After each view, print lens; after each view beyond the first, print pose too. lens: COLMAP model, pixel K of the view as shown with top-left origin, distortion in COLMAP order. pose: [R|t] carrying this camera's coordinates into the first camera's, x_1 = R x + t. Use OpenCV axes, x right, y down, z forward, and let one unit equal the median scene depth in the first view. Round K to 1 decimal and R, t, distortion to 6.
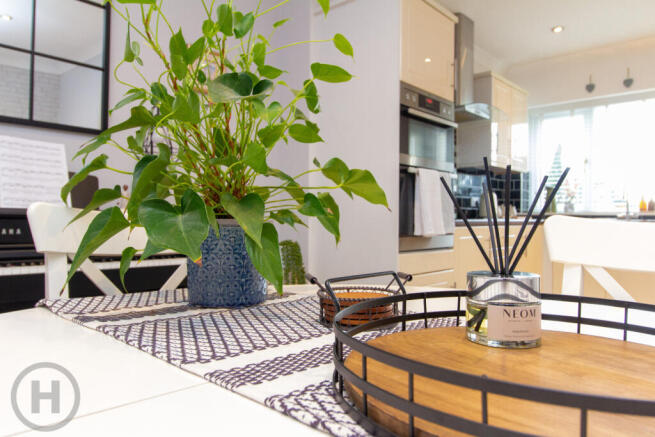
lens RADIAL K [[462.4, 0, 326.3], [0, 462.4, 216.2], [0, 0, 1]] dist [-0.002606, 0.003062]
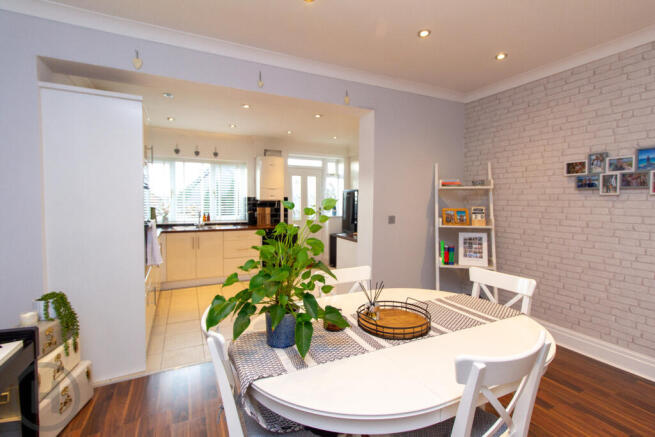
lens RADIAL K [[304.9, 0, 325.3], [0, 304.9, 215.2], [0, 0, 1]] dist [-0.000589, 0.001023]
pose [[0.360145, -0.051506, 0.931473, -0.325506], [-0.008399, 0.998255, 0.058446, -0.112273], [-0.932859, -0.028873, 0.359084, 0.059320]]
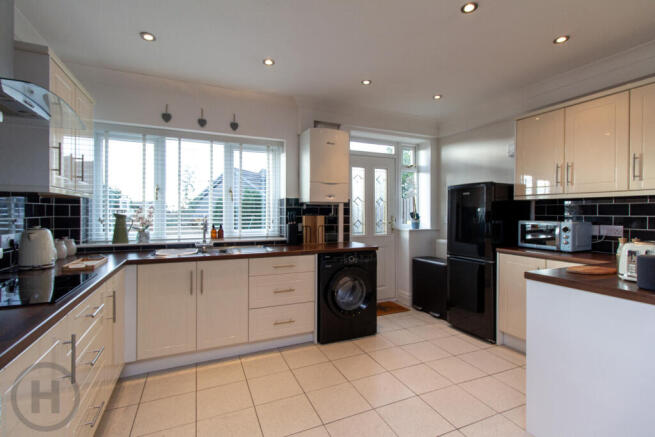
lens RADIAL K [[304.9, 0, 339.6], [0, 304.9, 215.9], [0, 0, 1]] dist [-0.000589, 0.001023]
pose [[0.360971, -0.011963, 0.932500, 0.092938], [-0.002472, 0.999902, 0.013785, -0.077267], [-0.932574, -0.007281, 0.360906, 0.429920]]
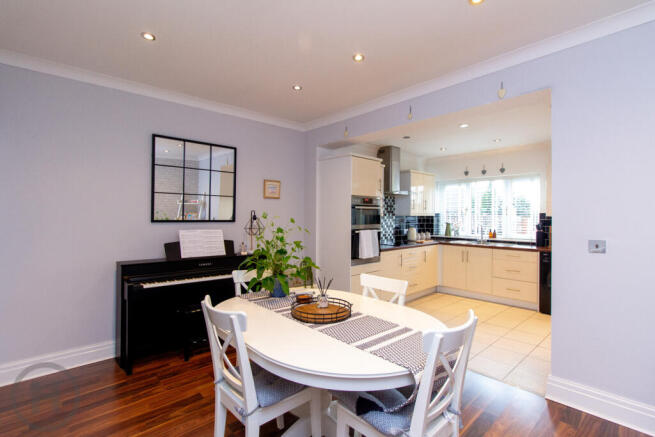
lens RADIAL K [[304.9, 0, 329.3], [0, 304.9, 215.2], [0, 0, 1]] dist [-0.000589, 0.001023]
pose [[0.997597, -0.002689, -0.069230, 0.085711], [0.002663, 0.999996, -0.000471, -0.105365], [0.069231, 0.000285, 0.997601, -0.336660]]
